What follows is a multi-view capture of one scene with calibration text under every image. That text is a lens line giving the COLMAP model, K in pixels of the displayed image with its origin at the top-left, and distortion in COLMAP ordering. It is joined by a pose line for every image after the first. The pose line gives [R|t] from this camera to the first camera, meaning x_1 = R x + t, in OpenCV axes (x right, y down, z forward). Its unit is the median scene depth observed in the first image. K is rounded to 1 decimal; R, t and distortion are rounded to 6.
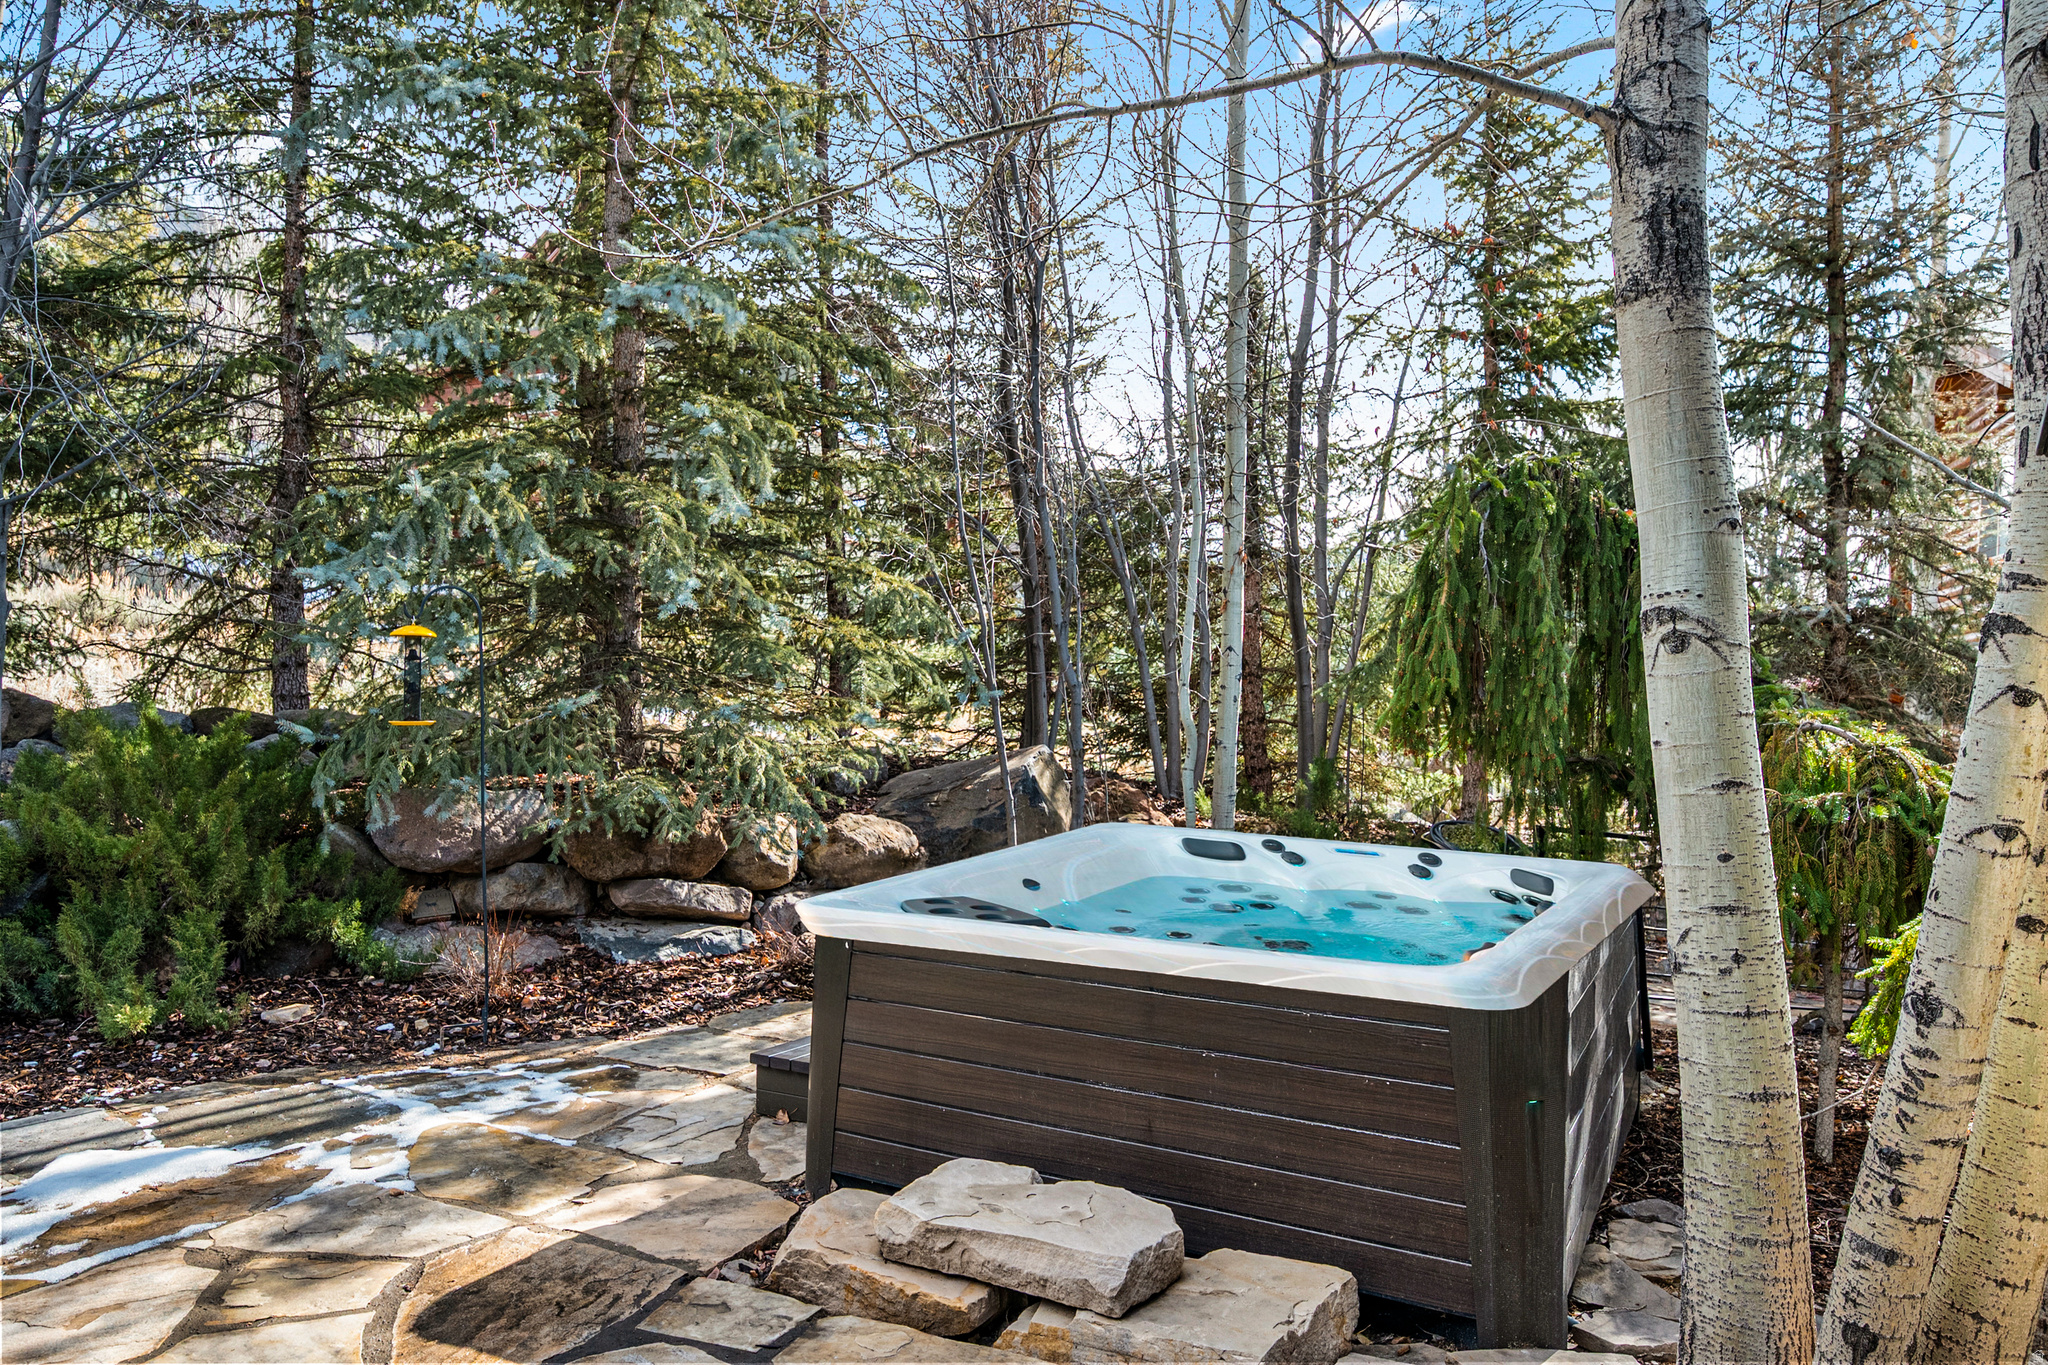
lens RADIAL K [[1404.5, 0, 1024.3], [0, 1404.5, 678.4], [0, 0, 1]] dist [-0.000219, -0.000234]
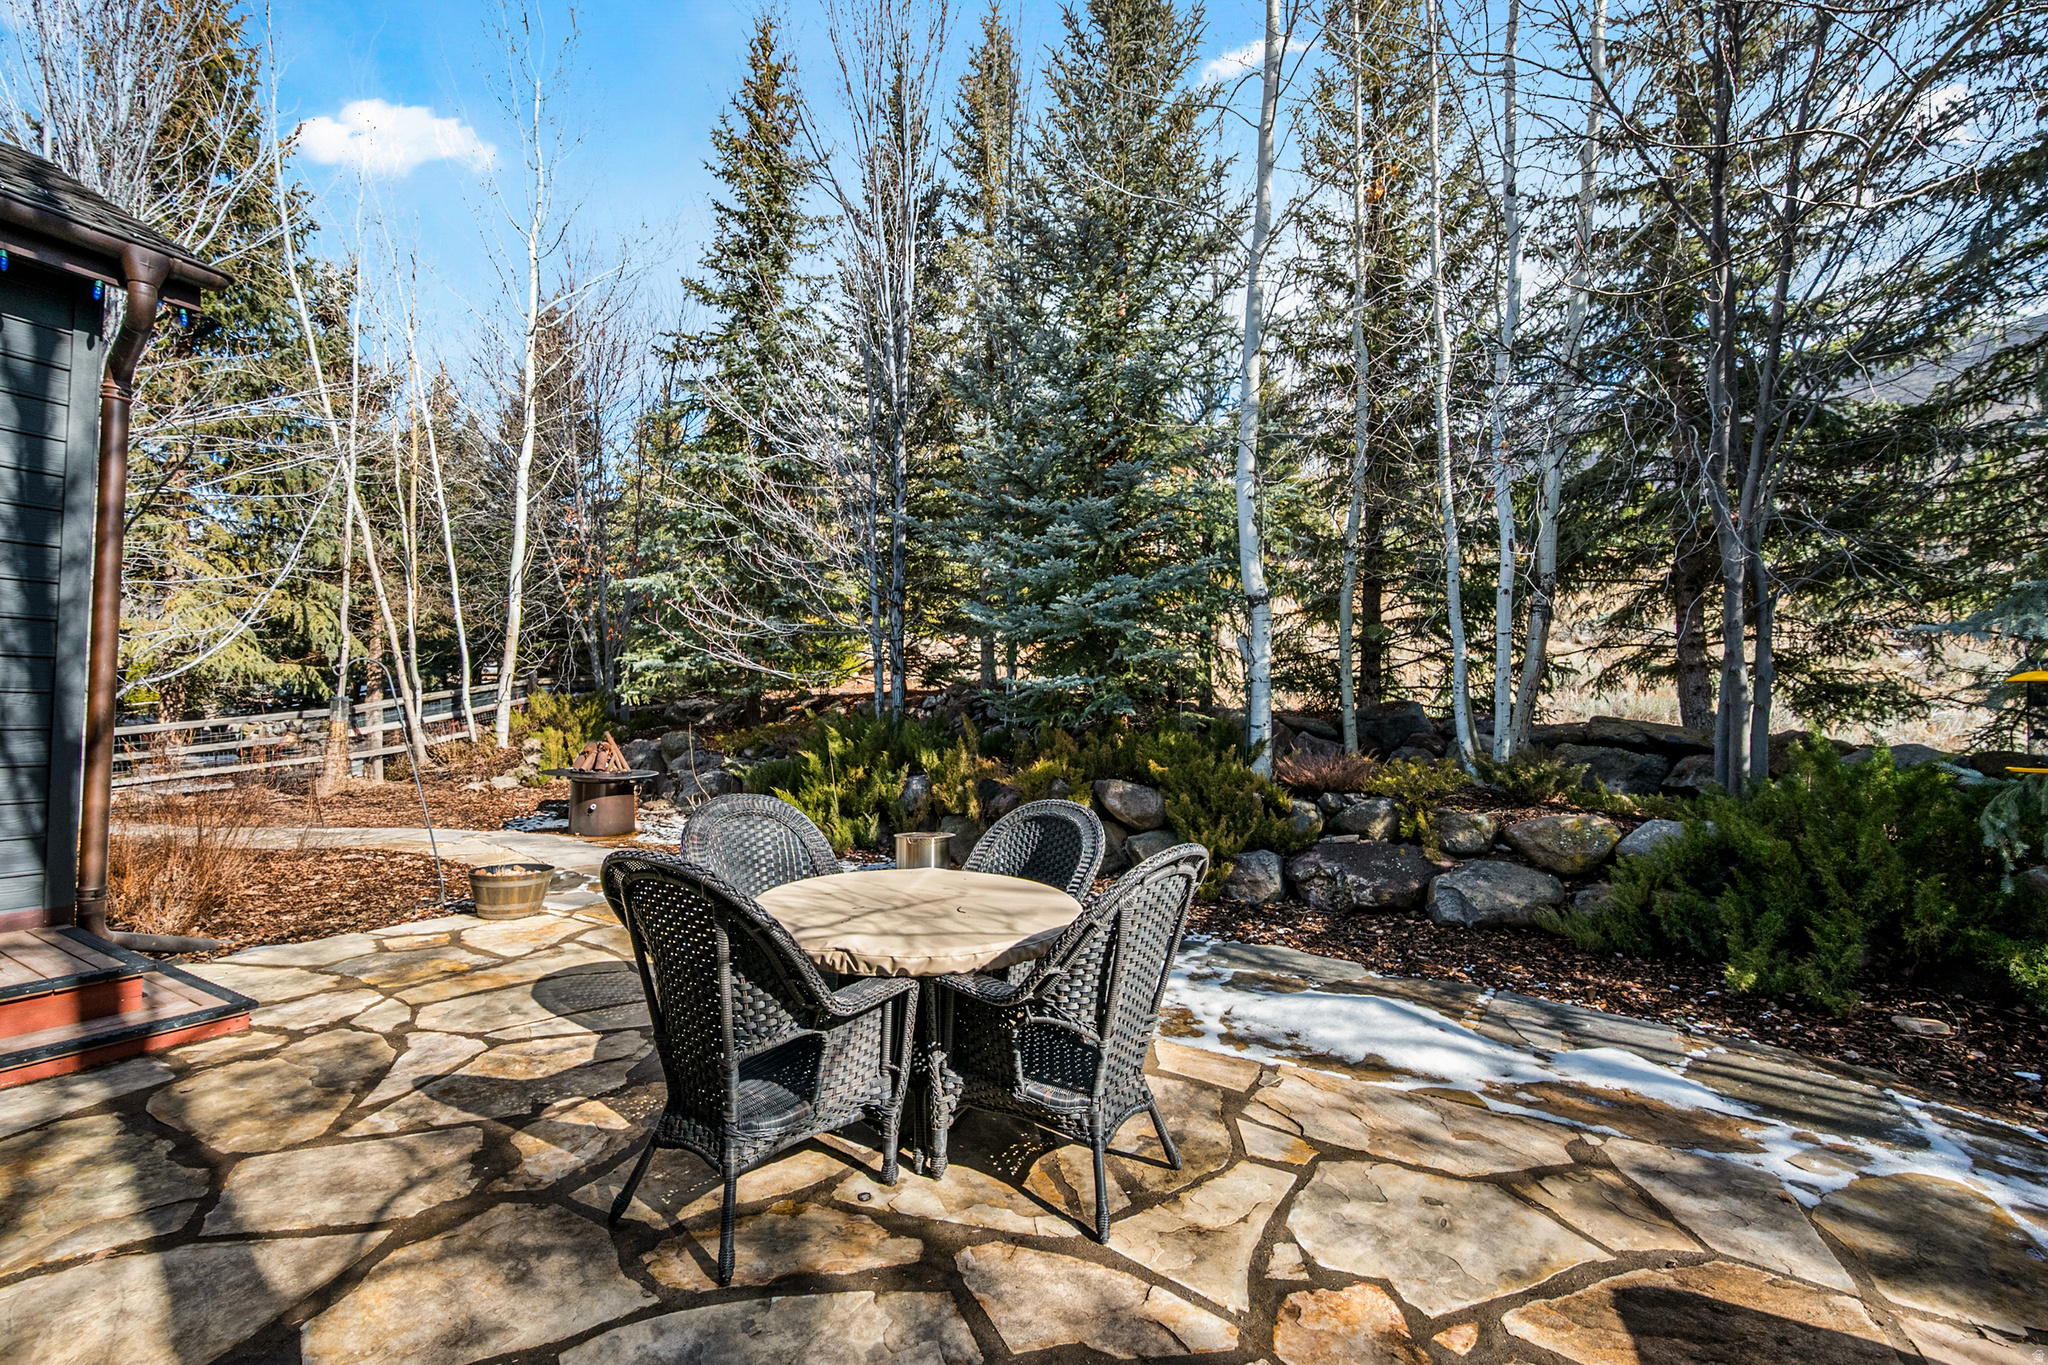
lens RADIAL K [[823.5, 0, 1024.5], [0, 823.5, 692.2], [0, 0, 1]] dist [0.000065, 0.000102]
pose [[-0.001153, -0.031234, -0.999511, 0.180330], [-0.007823, 0.999482, -0.031224, -0.000325], [0.999969, 0.007783, -0.001397, 0.366456]]
